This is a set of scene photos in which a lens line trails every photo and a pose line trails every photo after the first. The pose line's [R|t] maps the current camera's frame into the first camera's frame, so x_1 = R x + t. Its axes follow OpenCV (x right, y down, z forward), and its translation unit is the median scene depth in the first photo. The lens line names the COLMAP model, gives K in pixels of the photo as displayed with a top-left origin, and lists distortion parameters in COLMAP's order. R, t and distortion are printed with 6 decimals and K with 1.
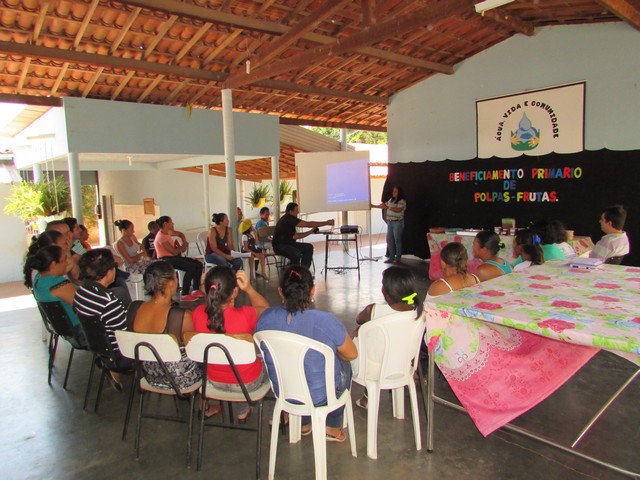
lens RADIAL K [[467.5, 0, 320.0], [0, 467.5, 240.0], [0, 0, 1]] dist [-0.006846, 0.004534]
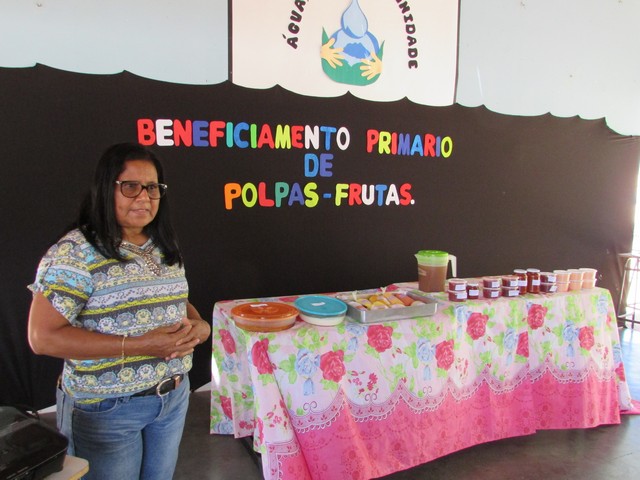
lens RADIAL K [[546.8, 0, 320.0], [0, 546.8, 240.0], [0, 0, 1]] dist [-0.035054, 0.001135]
pose [[0.267204, -0.077971, 0.960480, -0.049733], [0.086190, 0.994660, 0.056768, -0.081147], [-0.959778, 0.067615, 0.272498, 0.883396]]
